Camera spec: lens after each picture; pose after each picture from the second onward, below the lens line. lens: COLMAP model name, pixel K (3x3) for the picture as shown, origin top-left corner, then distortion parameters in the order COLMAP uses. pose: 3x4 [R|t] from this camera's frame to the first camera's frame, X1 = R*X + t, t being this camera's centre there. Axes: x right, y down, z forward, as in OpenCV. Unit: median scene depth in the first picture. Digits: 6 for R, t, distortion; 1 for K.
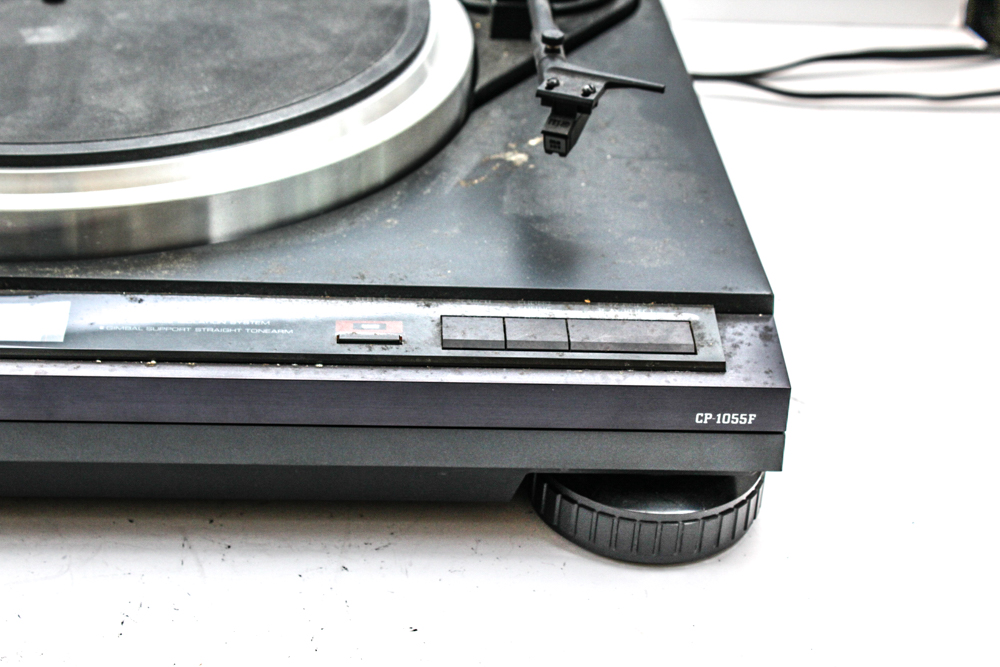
lens RADIAL K [[1841.1, 0, 495.0], [0, 1841.1, 338.4], [0, 0, 1]] dist [-0.013886, 0.000000]
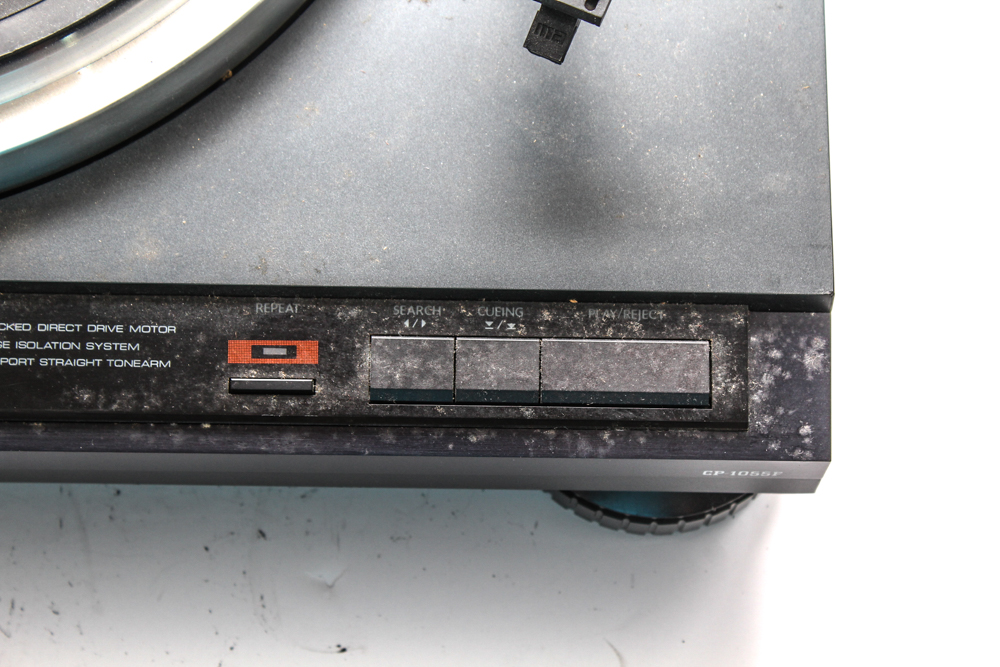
lens RADIAL K [[2331.2, 0, 494.3], [0, 2331.2, 342.8], [0, 0, 1]] dist [0.059200, 0.000000]
pose [[0.997547, 0.056141, -0.041808, 0.059104], [-0.013711, 0.742416, 0.669799, -0.632779], [0.068643, -0.667583, 0.741365, 0.306369]]
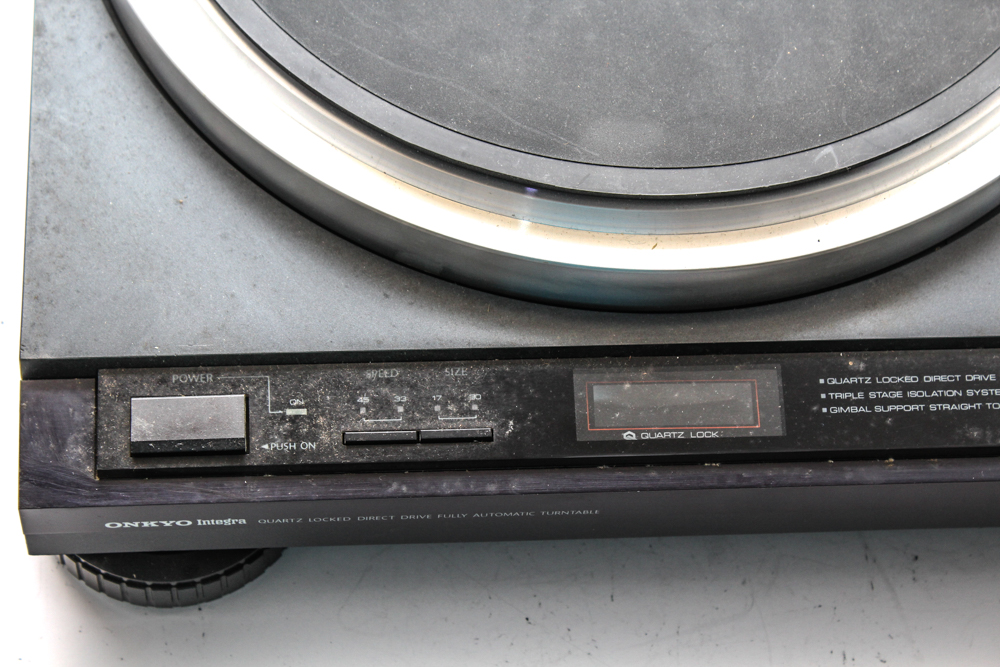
lens RADIAL K [[2331.2, 0, 493.7], [0, 2331.2, 333.0], [0, 0, 1]] dist [0.059200, 0.000000]
pose [[0.999950, 0.002432, -0.009727, -0.349777], [0.002935, 0.856611, 0.515955, -0.591309], [0.009587, -0.515957, 0.856561, 0.066987]]
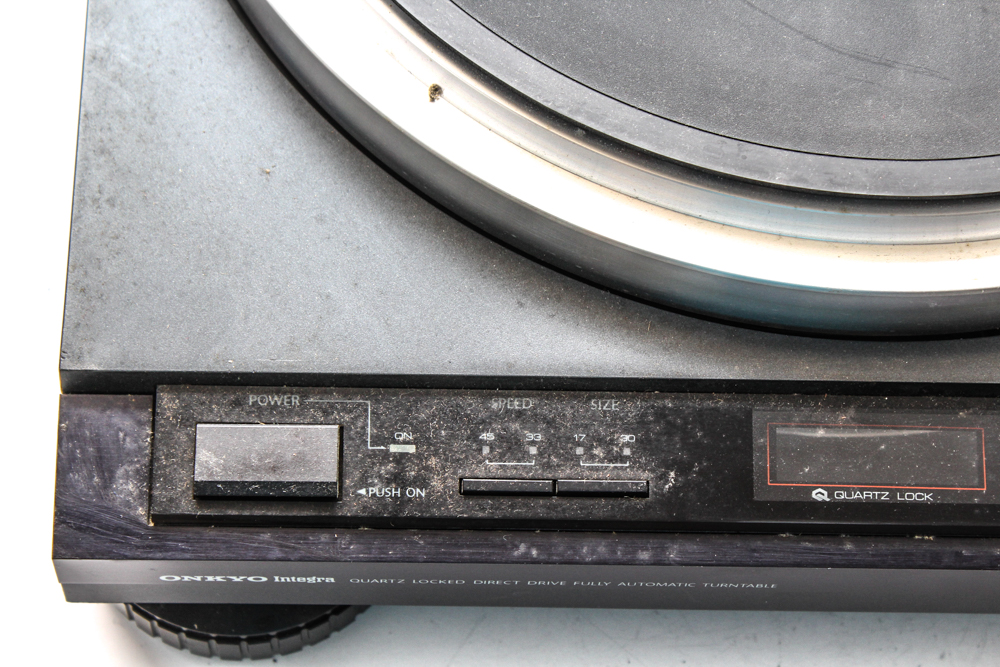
lens RADIAL K [[2331.2, 0, 493.5], [0, 2331.2, 335.4], [0, 0, 1]] dist [0.059200, 0.000000]
pose [[0.997794, 0.047235, -0.046637, -0.379431], [-0.011255, 0.812802, 0.582432, -0.538609], [0.065418, -0.580622, 0.811541, 0.297207]]
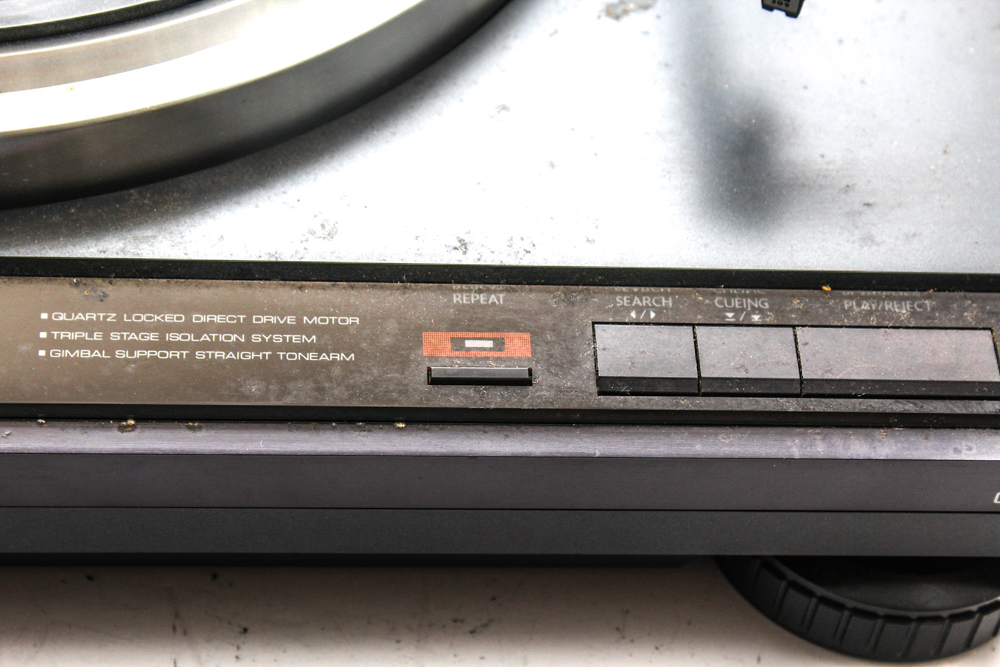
lens RADIAL K [[2331.2, 0, 490.6], [0, 2331.2, 337.5], [0, 0, 1]] dist [0.059200, 0.000000]
pose [[0.999583, 0.020936, 0.019877, -0.078338], [-0.026160, 0.948073, 0.316976, -0.252381], [-0.012208, -0.317364, 0.948225, 0.258074]]
